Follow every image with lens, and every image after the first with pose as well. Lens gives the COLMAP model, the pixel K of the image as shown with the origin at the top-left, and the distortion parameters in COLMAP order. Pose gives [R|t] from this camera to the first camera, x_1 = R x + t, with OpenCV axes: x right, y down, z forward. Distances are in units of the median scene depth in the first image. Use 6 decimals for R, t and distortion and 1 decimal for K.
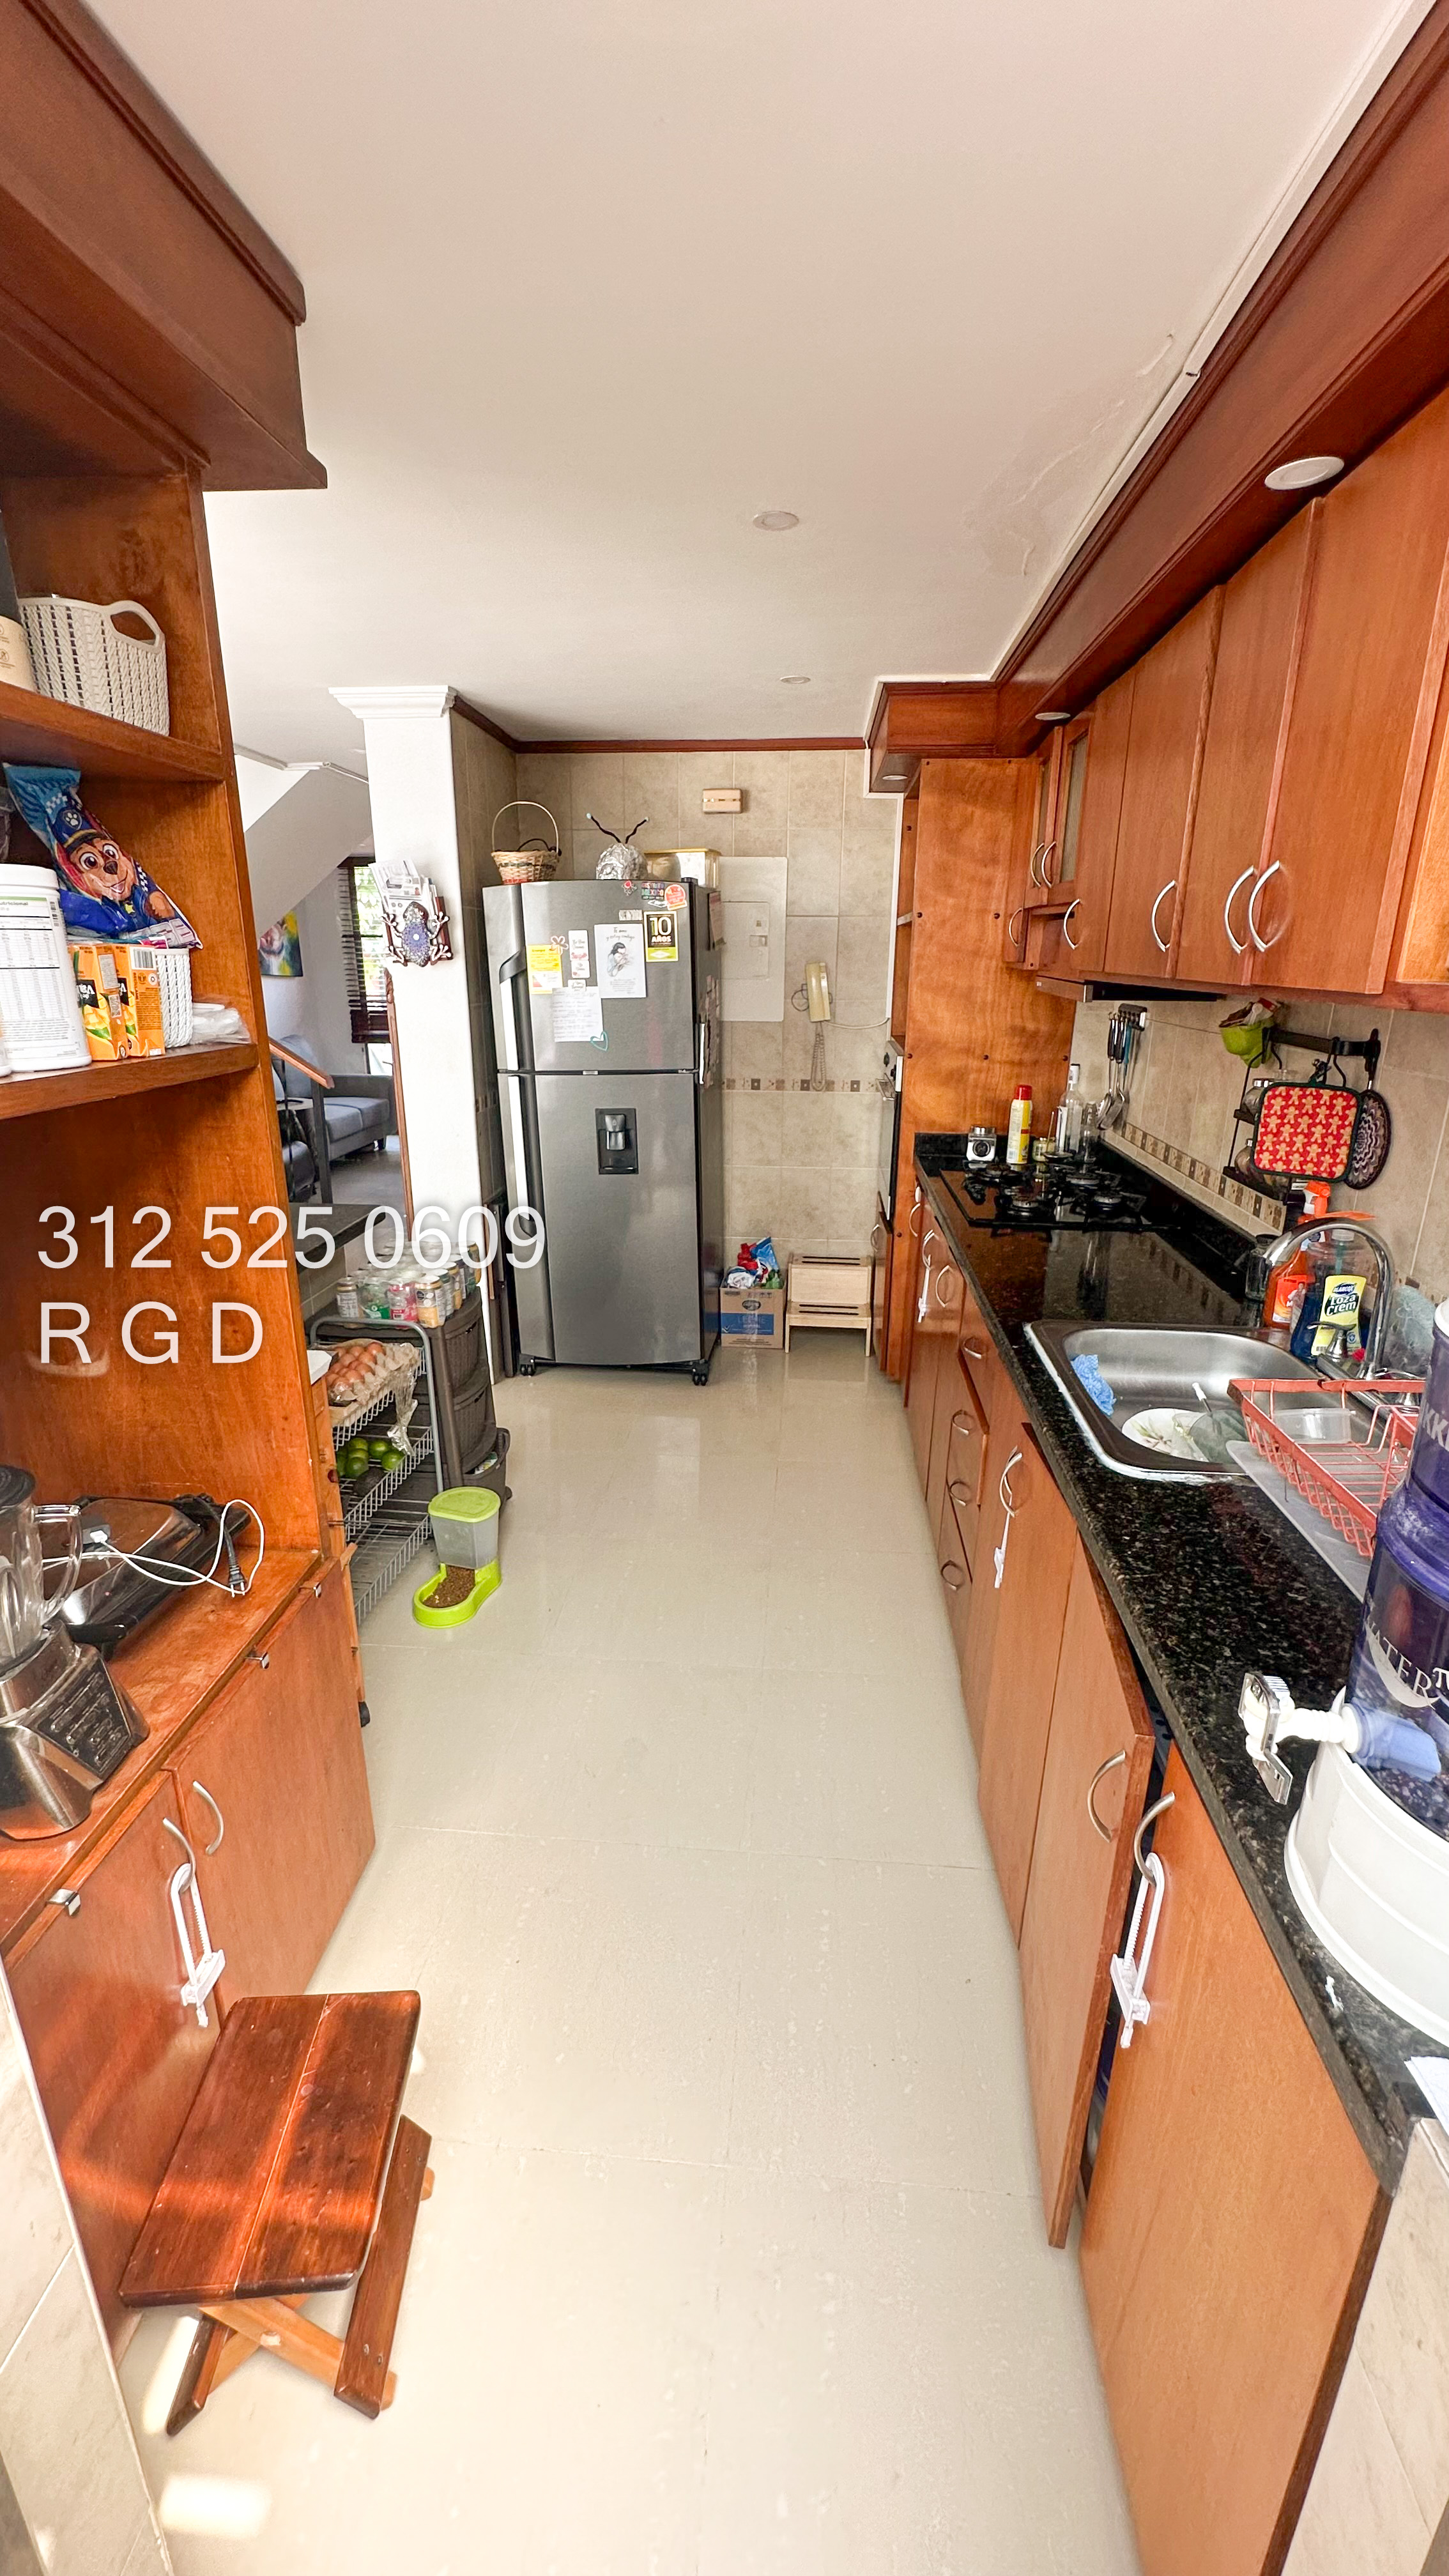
lens RADIAL K [[1022.1, 0, 707.9], [0, 1022.1, 1287.2], [0, 0, 1]] dist [-0.001644, -0.001168]
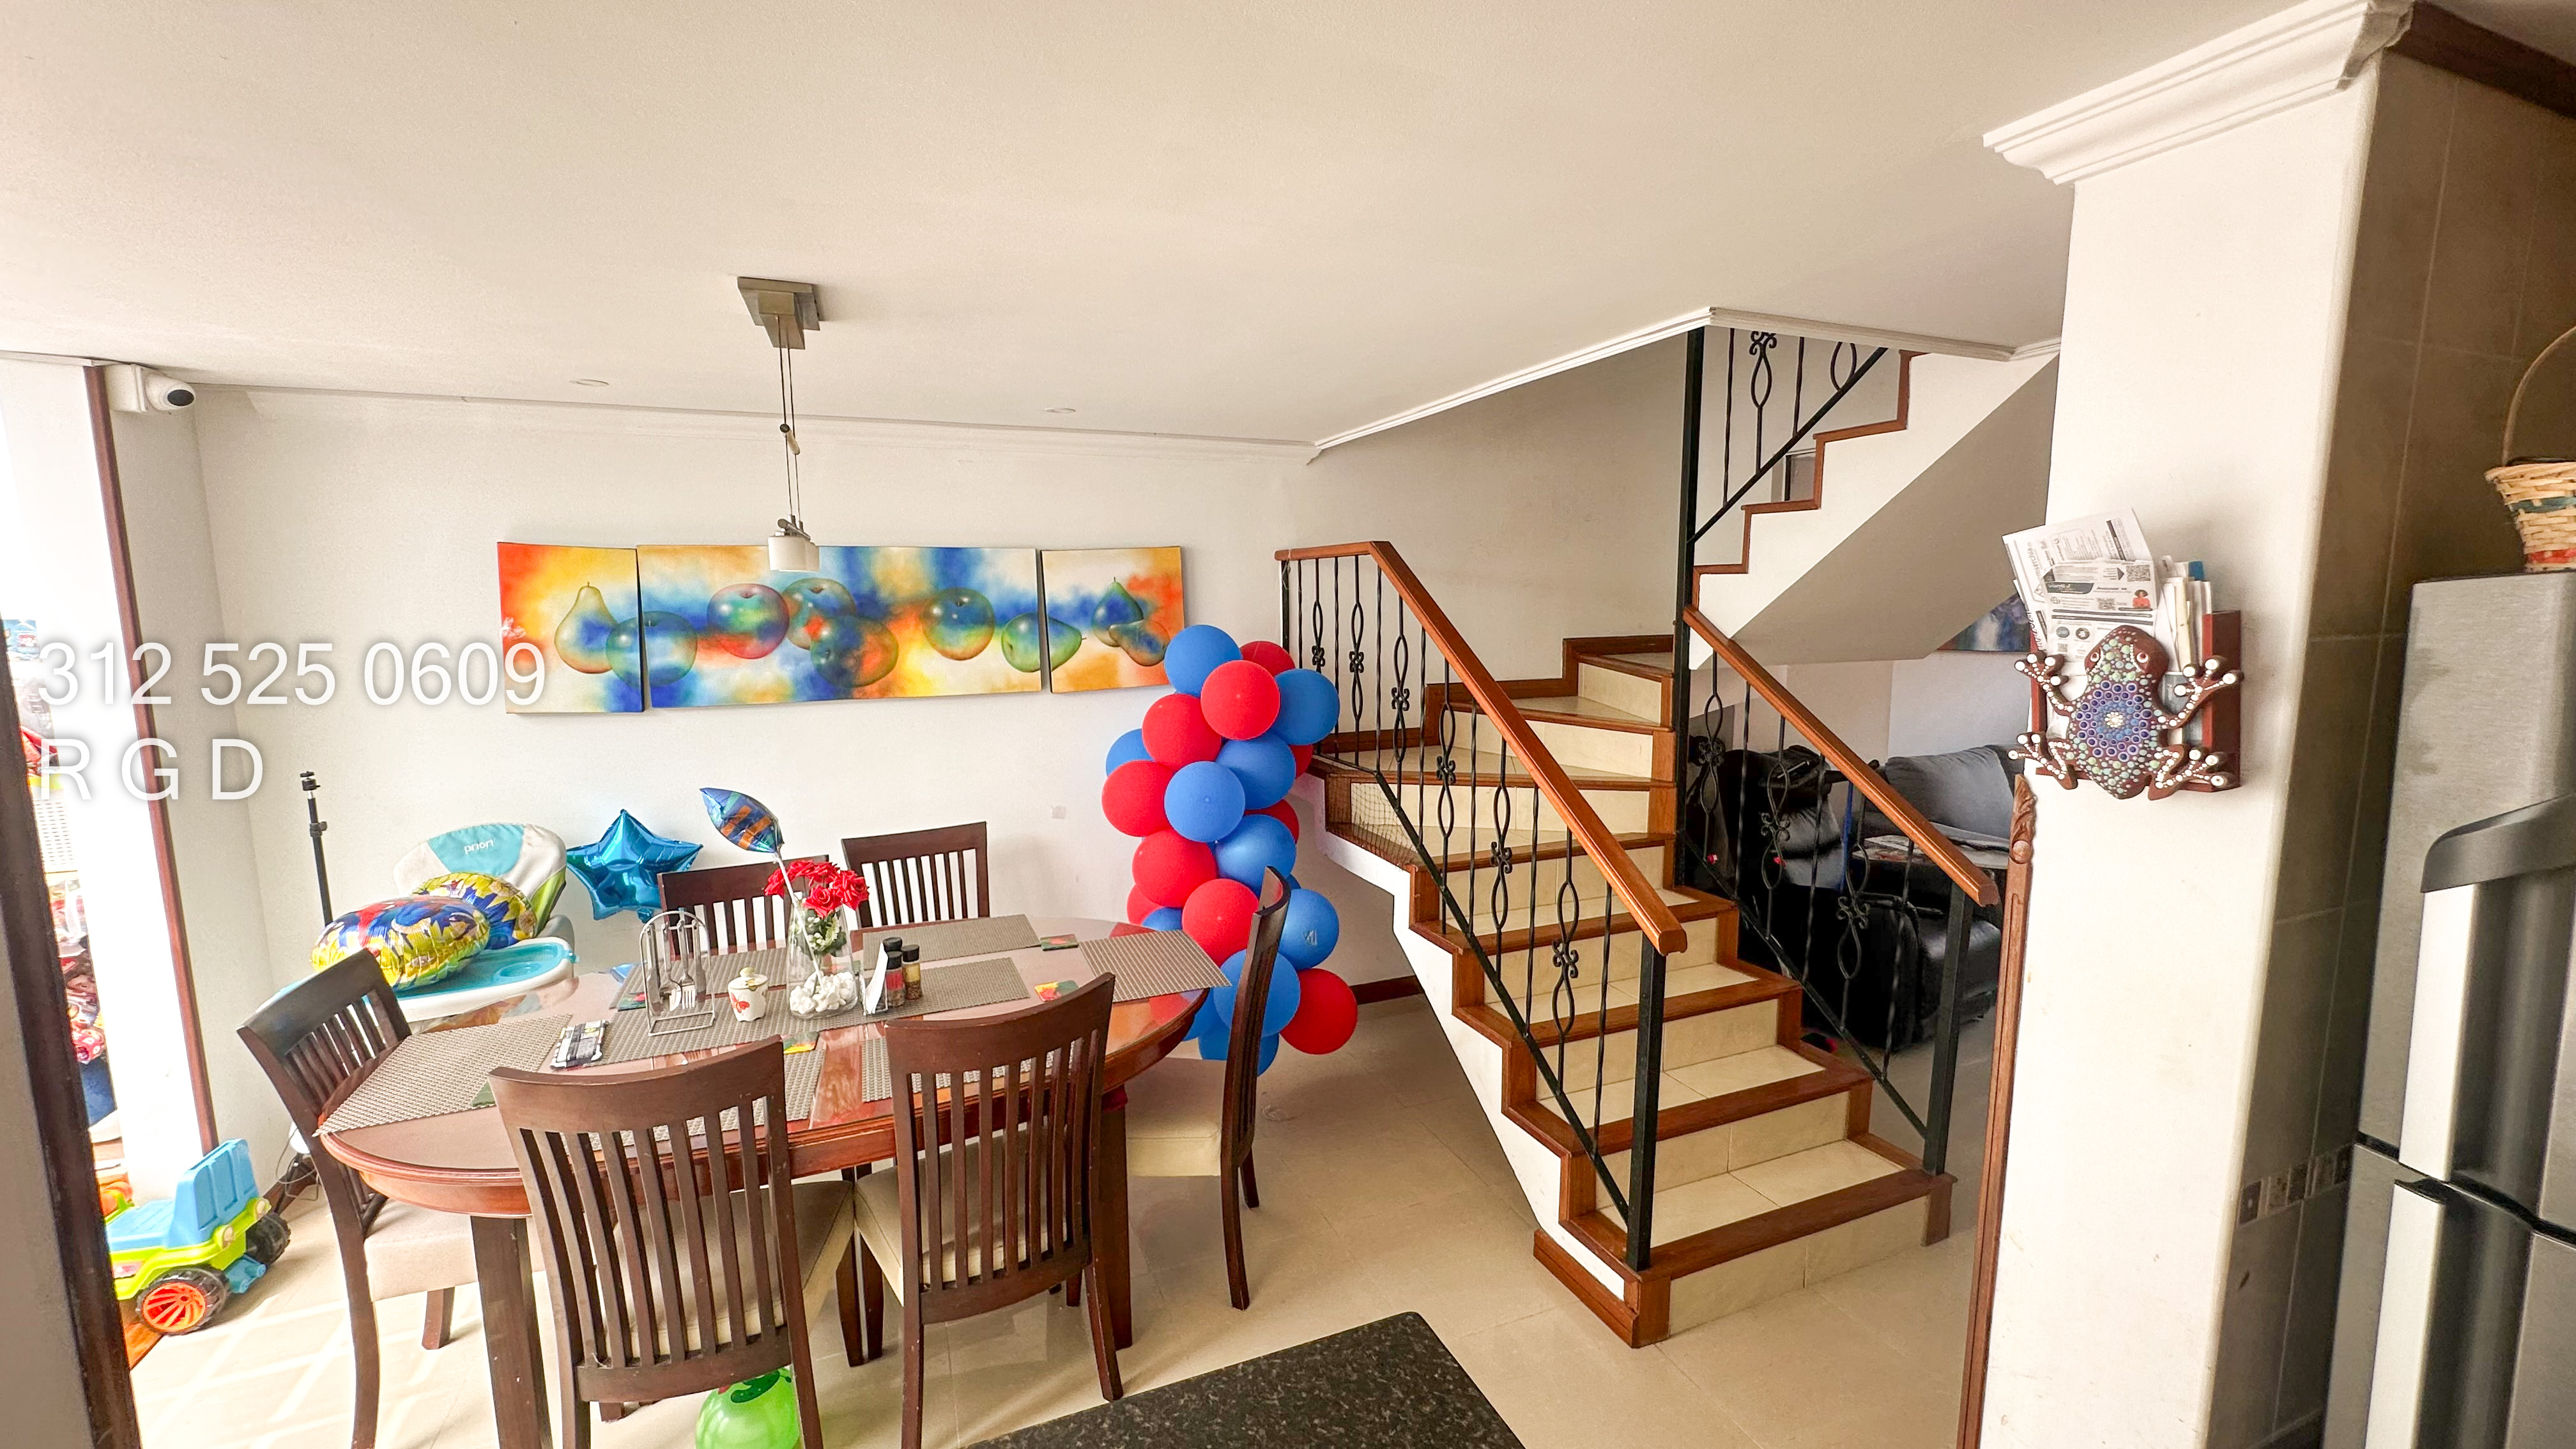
lens RADIAL K [[1022.1, 0, 1287.1], [0, 1022.1, 722.3], [0, 0, 1]] dist [-0.001644, -0.001168]
pose [[0.460129, 0.110976, -0.880889, -0.102980], [-0.271232, 0.962297, -0.020445, -0.252911], [0.845408, 0.248332, 0.472881, 0.579305]]
